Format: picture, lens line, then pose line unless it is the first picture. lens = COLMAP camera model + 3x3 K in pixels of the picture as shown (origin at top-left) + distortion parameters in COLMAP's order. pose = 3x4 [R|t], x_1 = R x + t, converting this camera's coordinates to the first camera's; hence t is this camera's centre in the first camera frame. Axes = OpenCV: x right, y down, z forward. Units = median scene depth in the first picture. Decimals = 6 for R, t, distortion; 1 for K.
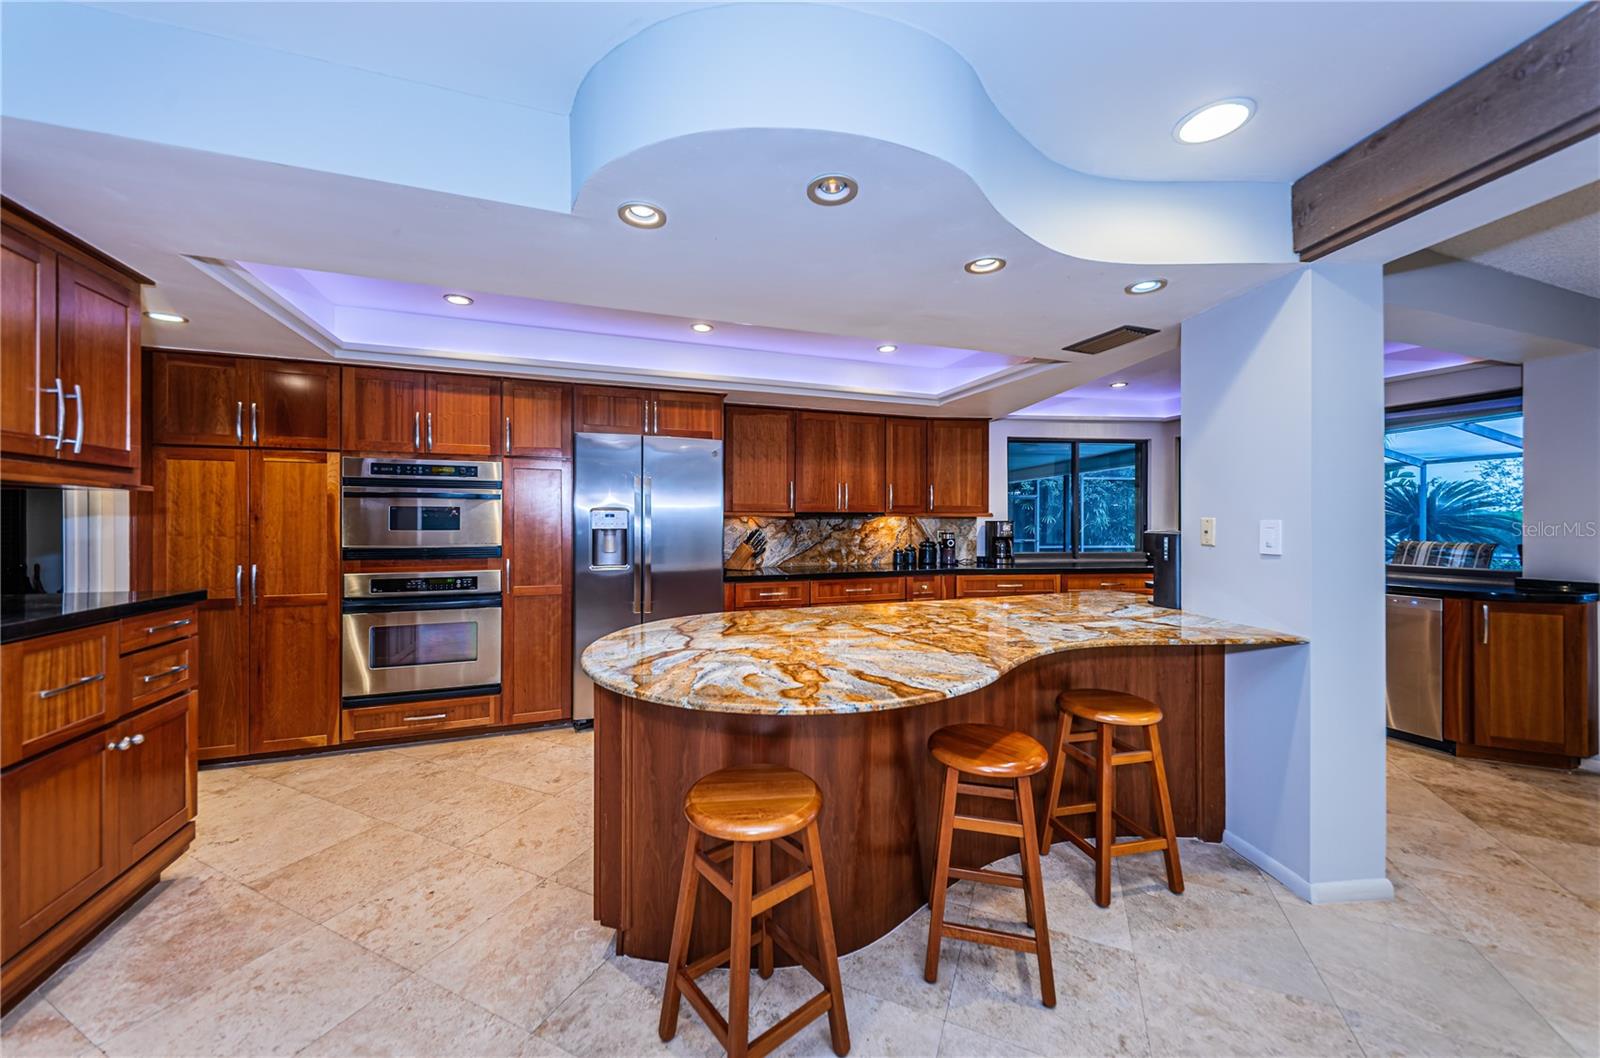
lens RADIAL K [[576.1, 0, 792.0], [0, 576.1, 522.8], [0, 0, 1]] dist [0.004755, 0.000009]
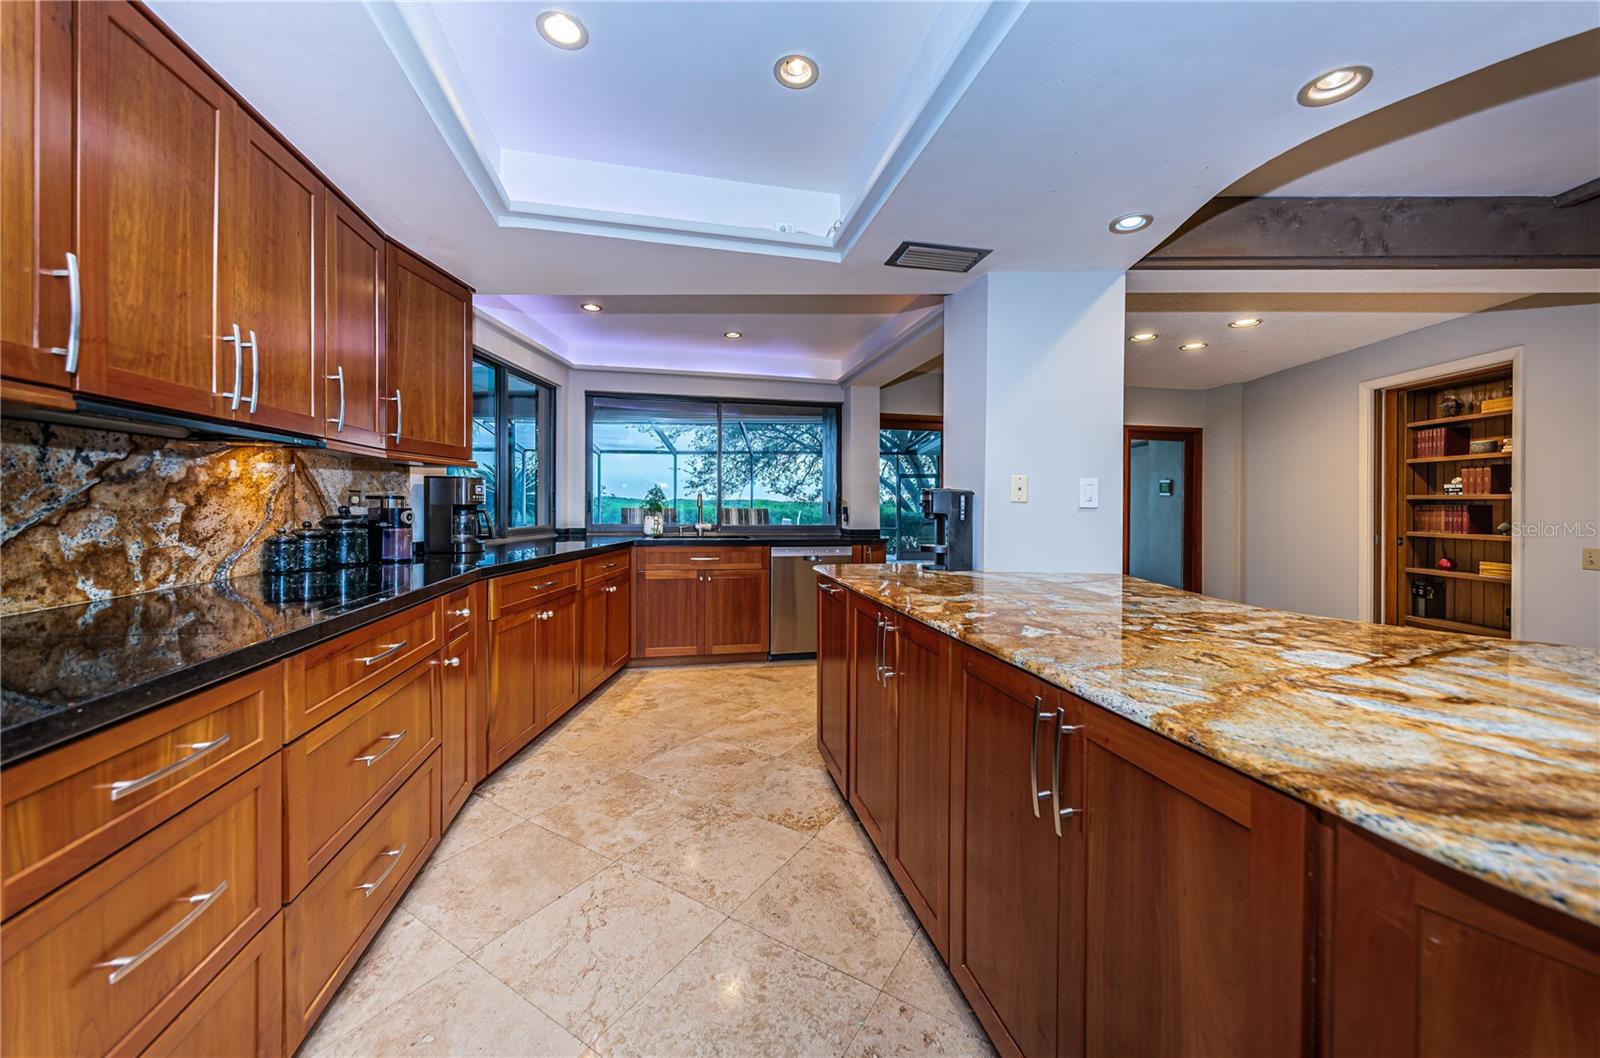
lens RADIAL K [[592.1, 0, 809.0], [0, 592.1, 524.8], [0, 0, 1]] dist [-0.000880, -0.000102]
pose [[0.114807, -0.032646, 0.992851, -0.258912], [-0.004495, 0.999433, 0.033382, 0.033142], [-0.993378, -0.008295, 0.114595, 0.844071]]
